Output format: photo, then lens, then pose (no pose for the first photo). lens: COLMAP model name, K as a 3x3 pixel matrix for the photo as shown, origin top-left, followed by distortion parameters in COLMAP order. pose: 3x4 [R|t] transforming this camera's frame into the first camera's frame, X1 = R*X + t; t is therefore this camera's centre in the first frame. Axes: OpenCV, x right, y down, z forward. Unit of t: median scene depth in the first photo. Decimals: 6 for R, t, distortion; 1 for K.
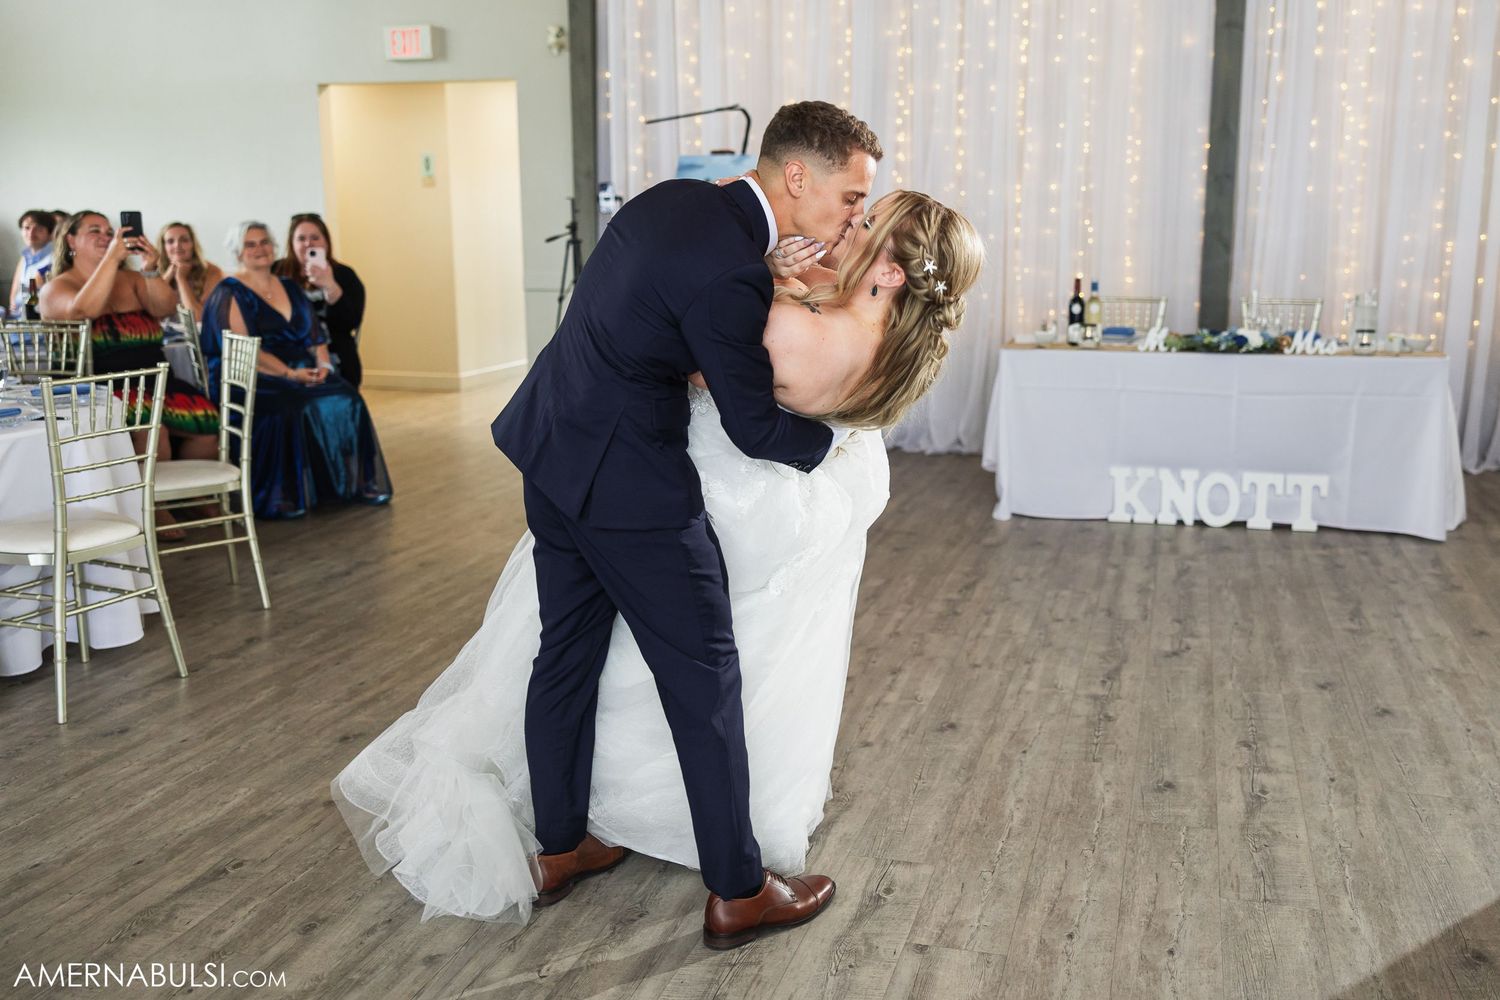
lens RADIAL K [[1331.5, 0, 803.2], [0, 1331.5, 451.8], [0, 0, 1]] dist [0.017895, -0.008355]
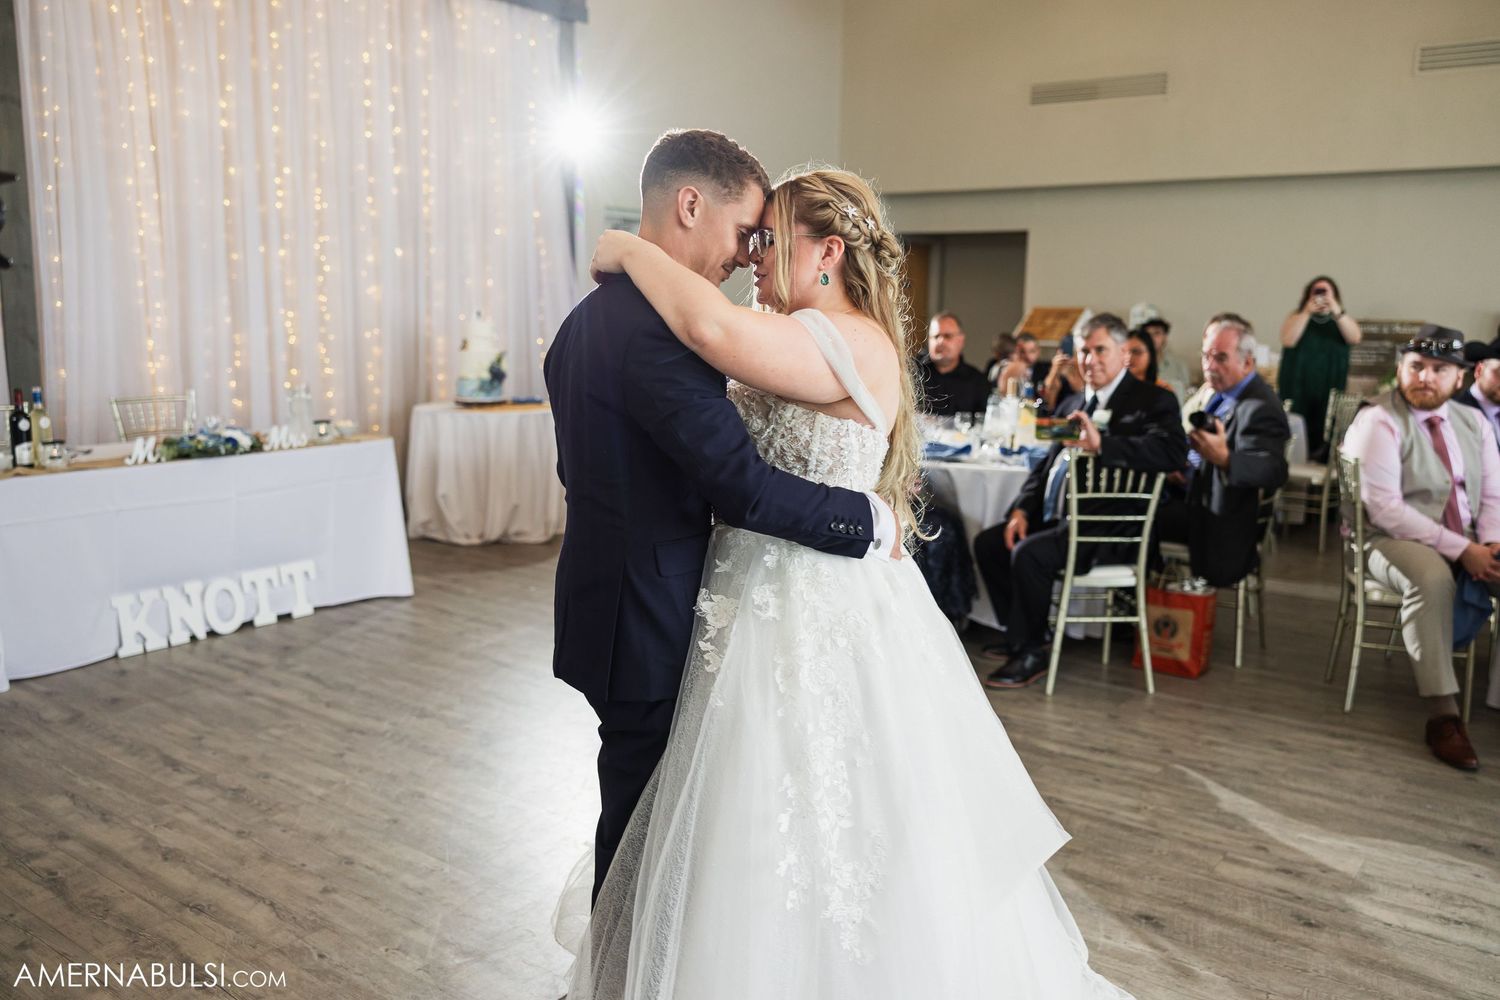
lens RADIAL K [[1220.8, 0, 742.9], [0, 1220.8, 503.8], [0, 0, 1]] dist [-0.004092, 0.001511]
pose [[0.354443, -0.147246, 0.923411, -0.366632], [0.146686, 0.984053, 0.100612, -0.071306], [-0.923501, 0.099790, 0.370390, 0.309131]]
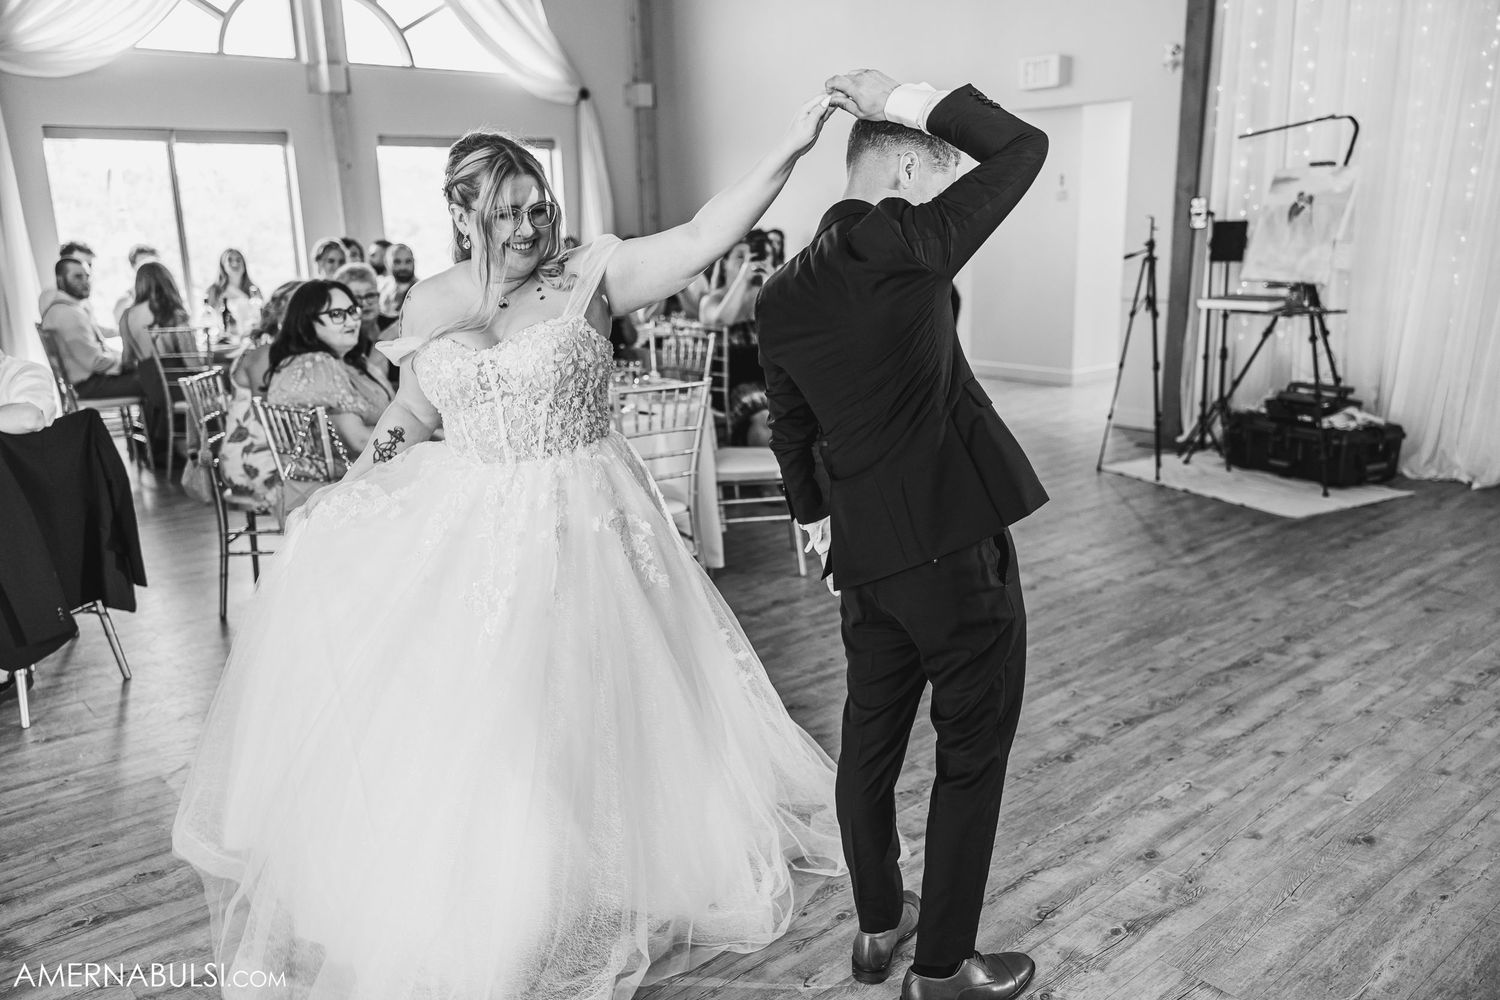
lens RADIAL K [[1152.5, 0, 756.9], [0, 1152.5, 499.1], [0, 0, 1]] dist [0.031951, -0.009964]
pose [[0.836542, 0.114410, -0.535824, 0.097901], [-0.077342, 0.992821, 0.091239, -0.036870], [0.542416, -0.034883, 0.839385, 0.080339]]
